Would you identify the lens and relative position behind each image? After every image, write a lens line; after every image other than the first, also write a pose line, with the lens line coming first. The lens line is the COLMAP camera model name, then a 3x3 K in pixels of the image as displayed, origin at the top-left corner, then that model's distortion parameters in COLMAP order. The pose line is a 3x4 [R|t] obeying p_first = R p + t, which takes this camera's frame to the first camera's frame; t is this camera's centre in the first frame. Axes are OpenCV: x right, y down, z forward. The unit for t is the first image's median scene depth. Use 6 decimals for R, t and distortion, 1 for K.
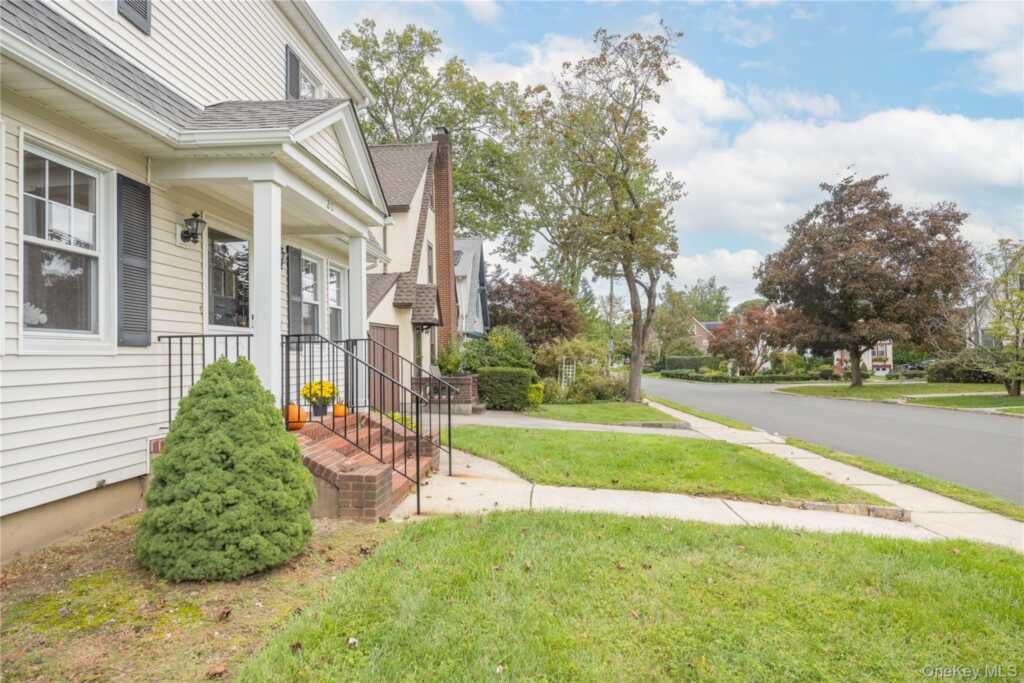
lens RADIAL K [[552.8, 0, 510.3], [0, 552.8, 344.2], [0, 0, 1]] dist [-0.006191, -0.001276]
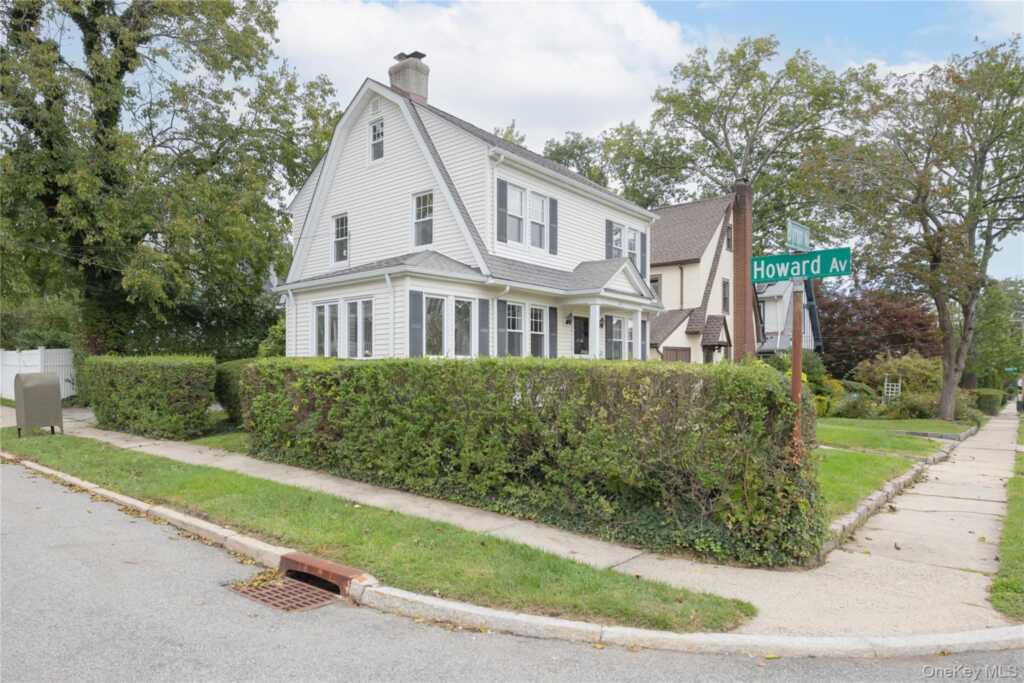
lens RADIAL K [[597.8, 0, 478.6], [0, 597.8, 377.1], [0, 0, 1]] dist [0.030832, 0.000232]
pose [[0.810751, 0.024269, -0.584887, 0.139209], [-0.006153, 0.999438, 0.032942, -0.003636], [0.585358, -0.023109, 0.810445, -0.291413]]
